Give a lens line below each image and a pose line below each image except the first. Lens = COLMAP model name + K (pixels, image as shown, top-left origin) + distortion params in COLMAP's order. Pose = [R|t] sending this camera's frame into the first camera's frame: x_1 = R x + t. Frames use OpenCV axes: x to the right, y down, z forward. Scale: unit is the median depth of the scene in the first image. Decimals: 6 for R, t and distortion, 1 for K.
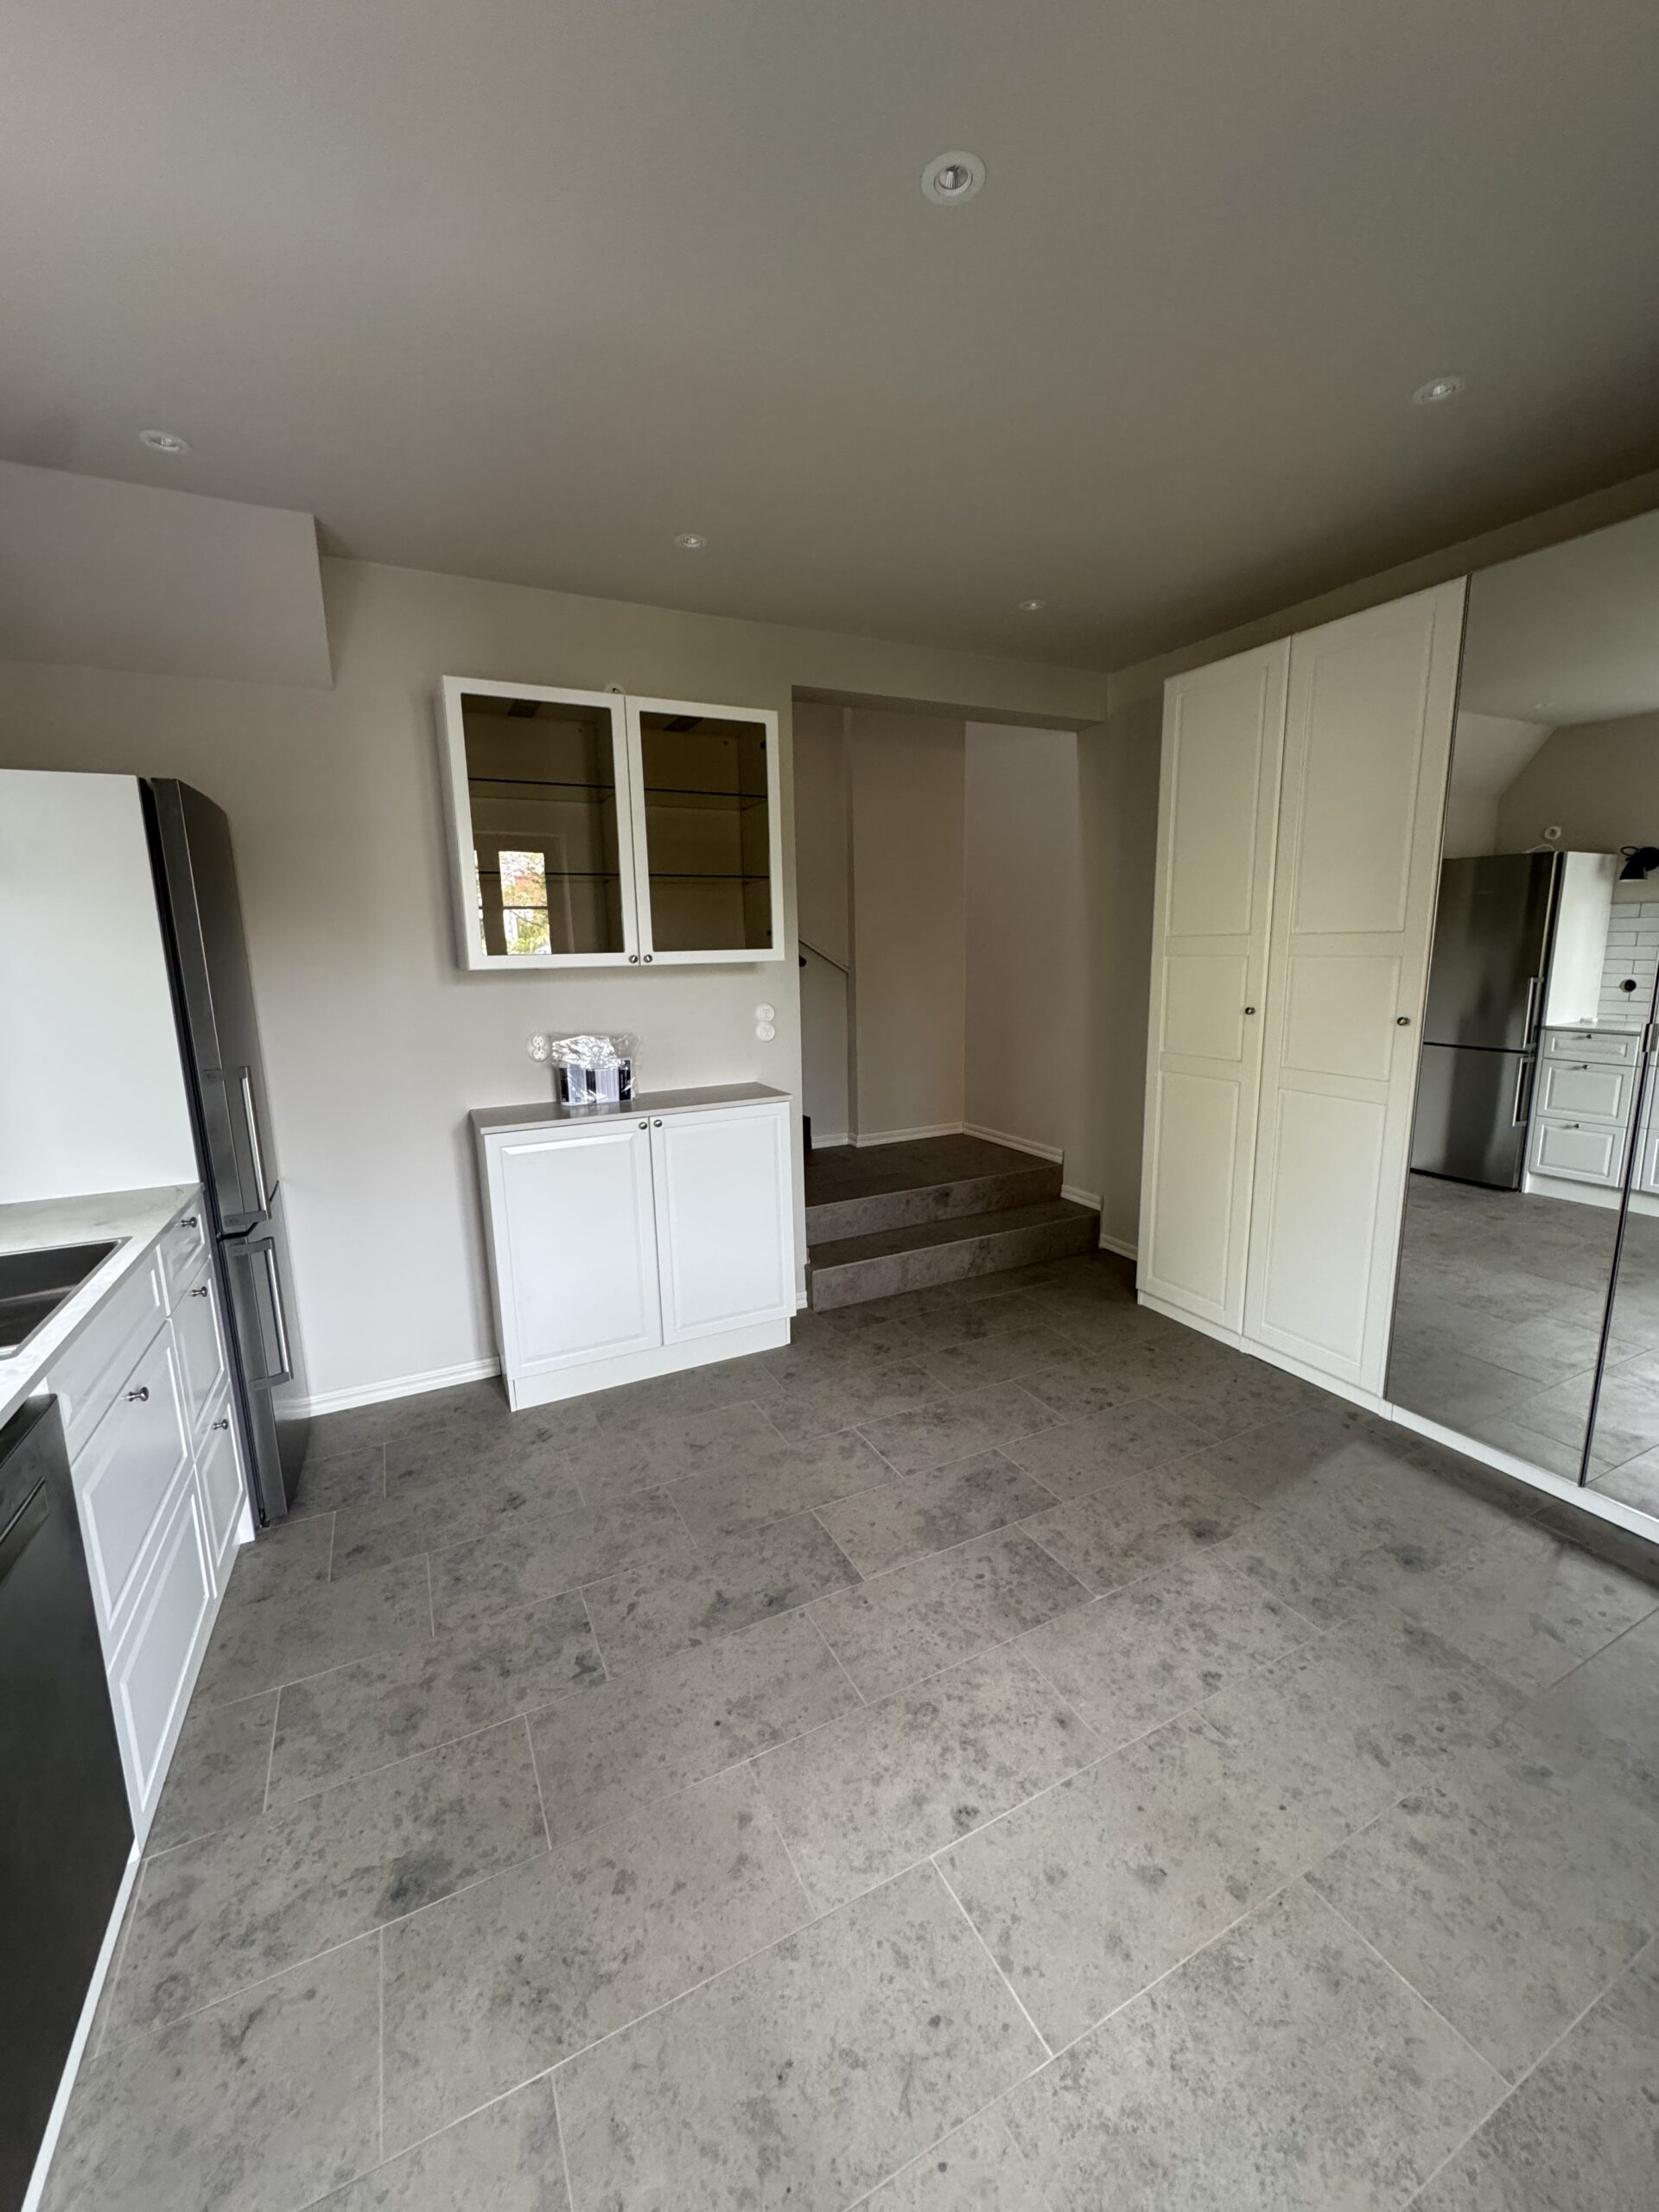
lens RADIAL K [[881.0, 0, 833.2], [0, 881.0, 1102.0], [0, 0, 1]] dist [-0.000794, 0.000547]
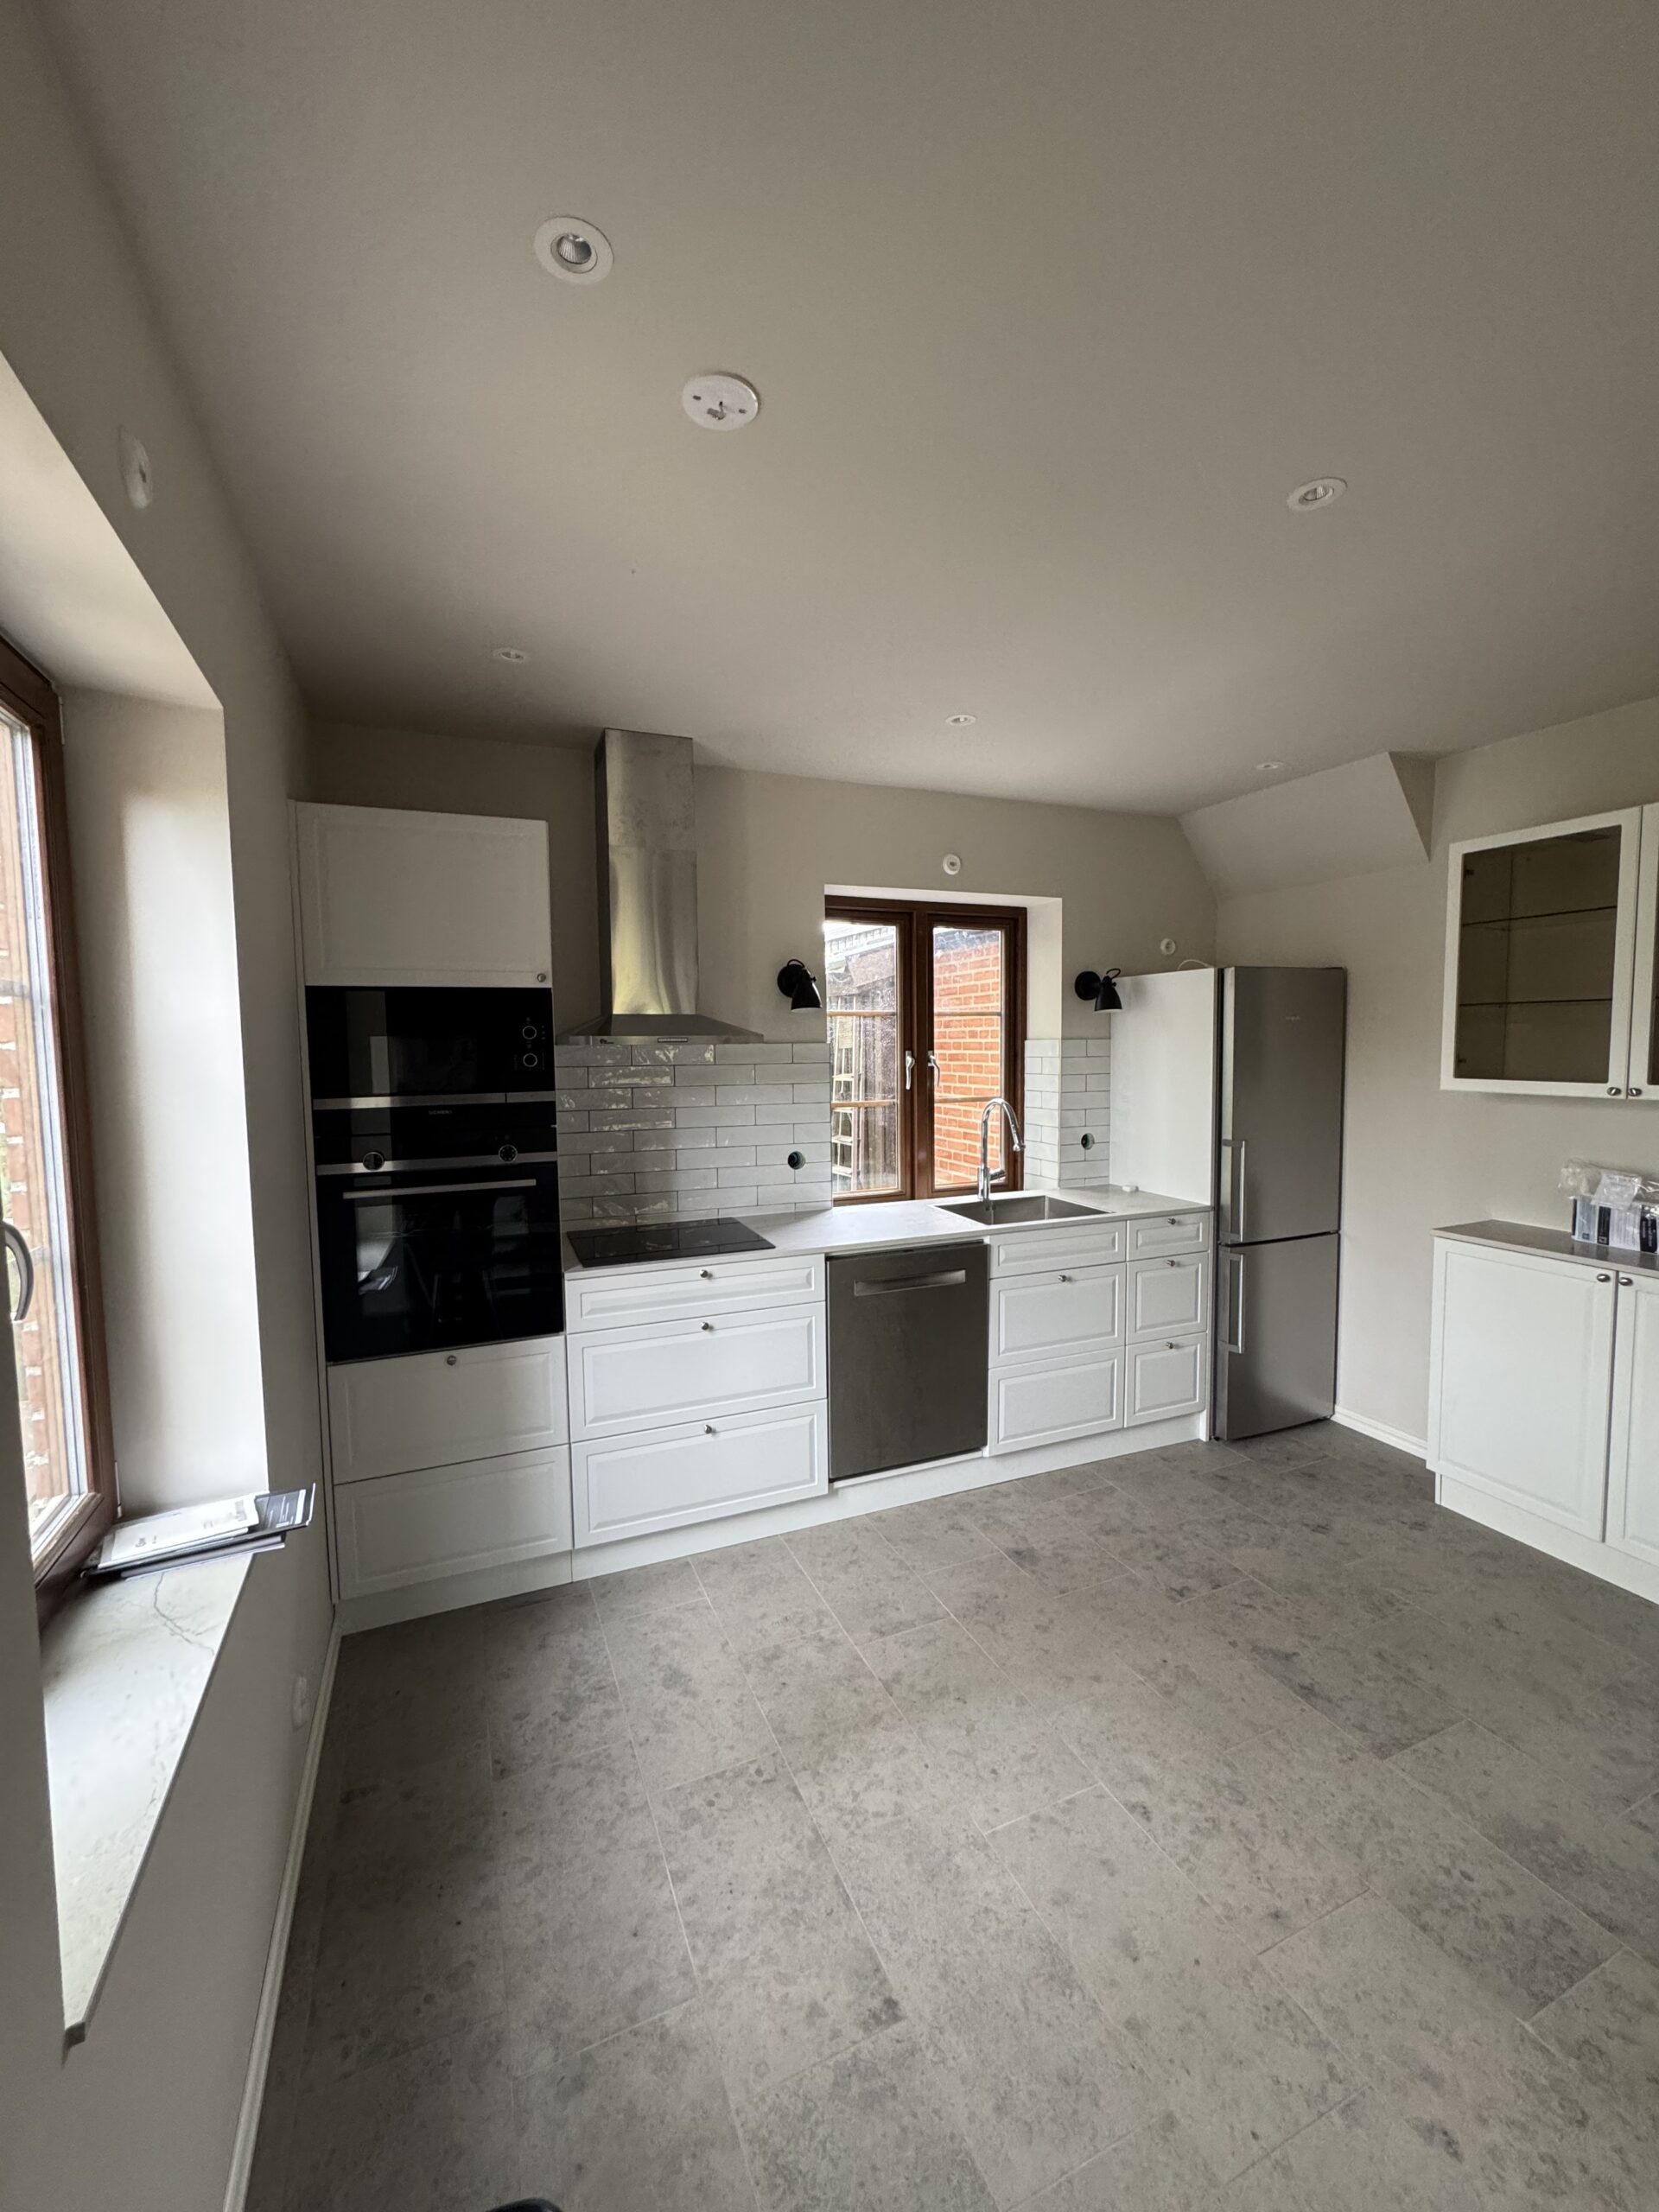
lens RADIAL K [[881.0, 0, 826.6], [0, 881.0, 1104.4], [0, 0, 1]] dist [-0.000794, 0.000547]
pose [[-0.057652, 0.093474, -0.993951, 1.066110], [-0.168475, 0.980417, 0.101973, -0.158543], [0.984019, 0.173335, -0.040775, 0.377517]]
